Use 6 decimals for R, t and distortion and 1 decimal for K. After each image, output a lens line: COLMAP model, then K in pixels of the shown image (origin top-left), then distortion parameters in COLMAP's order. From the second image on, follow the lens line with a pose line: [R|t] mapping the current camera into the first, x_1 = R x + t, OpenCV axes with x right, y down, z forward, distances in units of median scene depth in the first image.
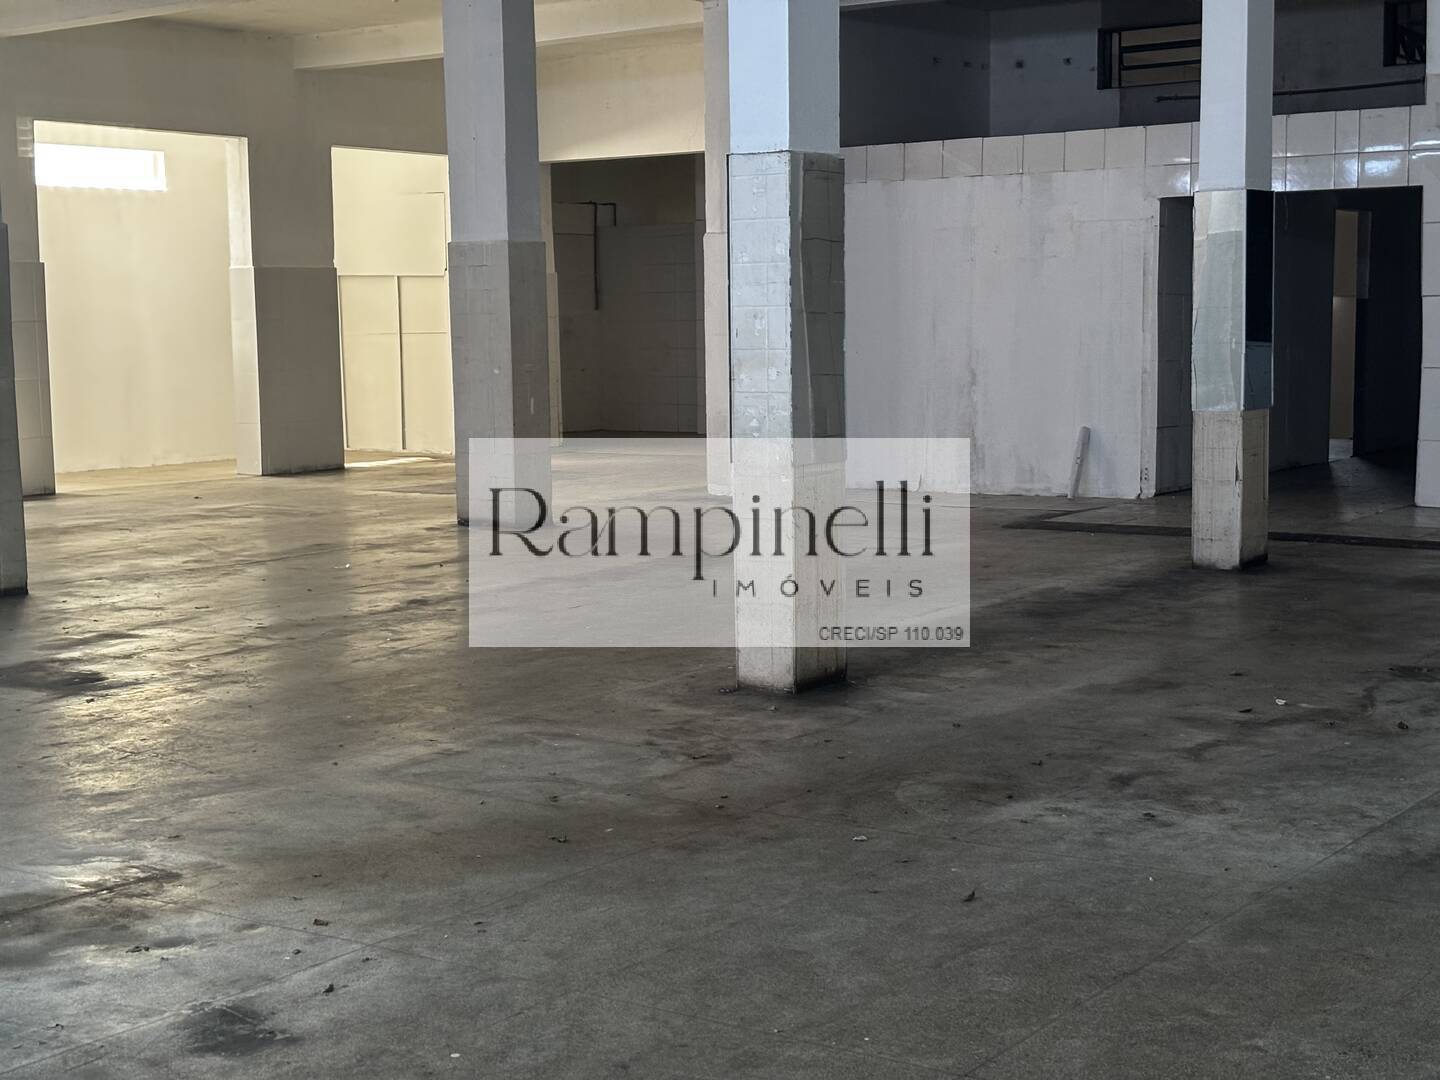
lens RADIAL K [[2191.1, 0, 693.6], [0, 2191.1, 536.5], [0, 0, 1]] dist [0.099046, 0.000000]
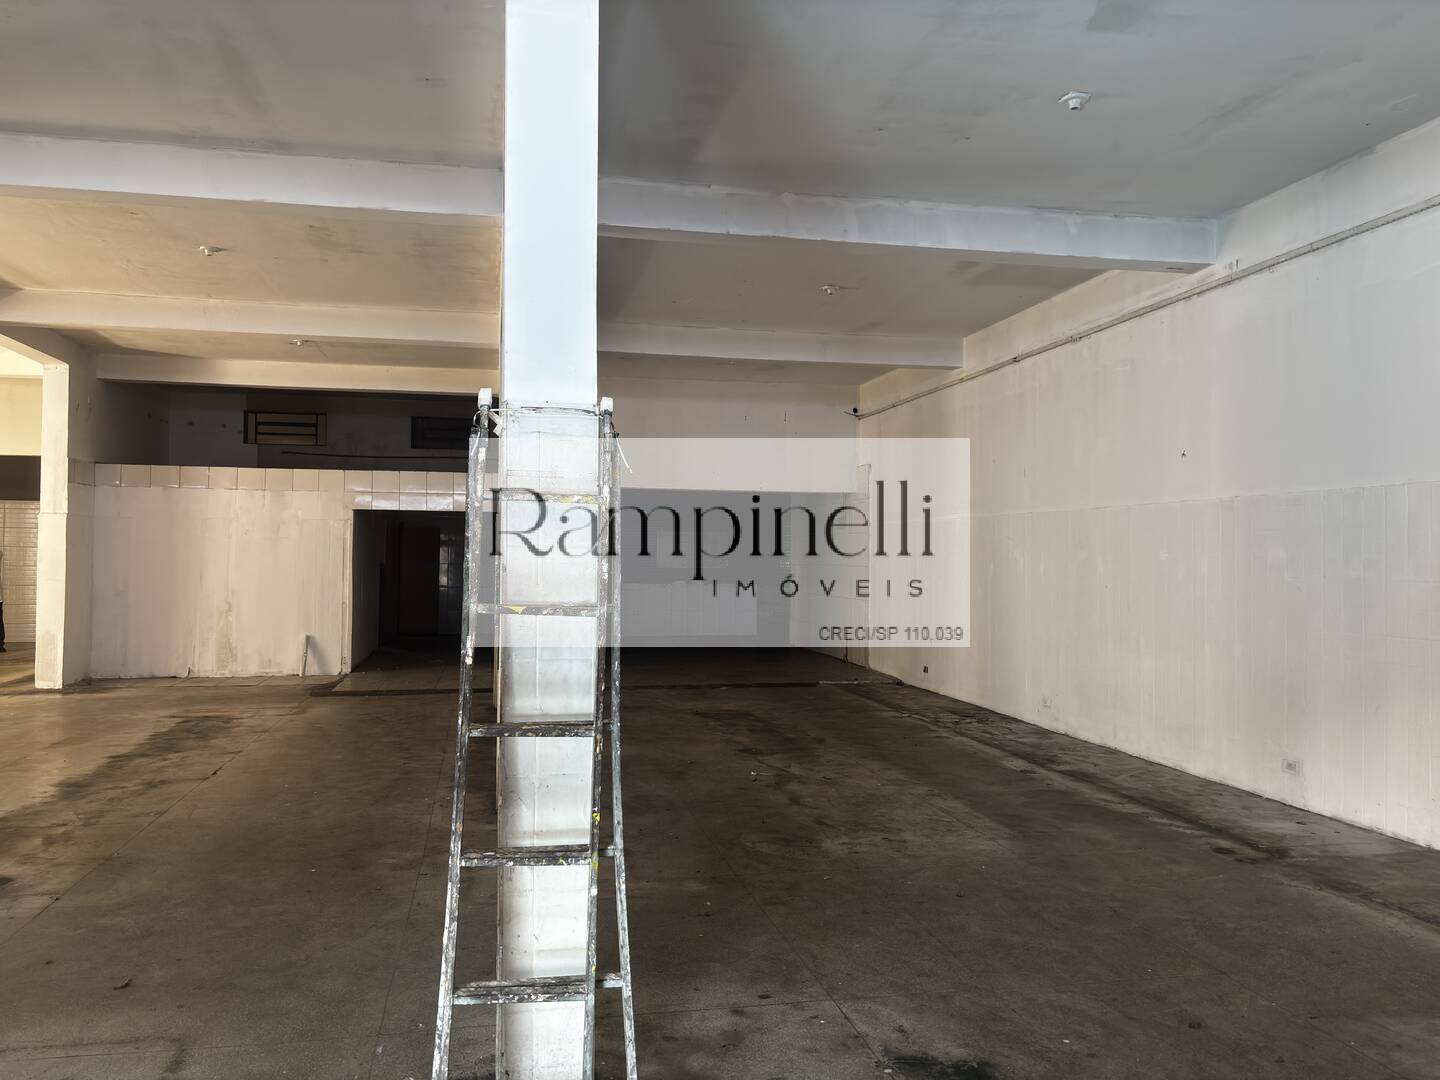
lens RADIAL K [[1099.0, 0, 723.0], [0, 1099.0, 548.7], [0, 0, 1]] dist [0.057656, -0.058542]
pose [[0.673827, 0.025698, 0.738442, -0.502482], [0.057402, 0.994554, -0.086990, -0.045076], [-0.736656, 0.101005, 0.668682, 0.313814]]
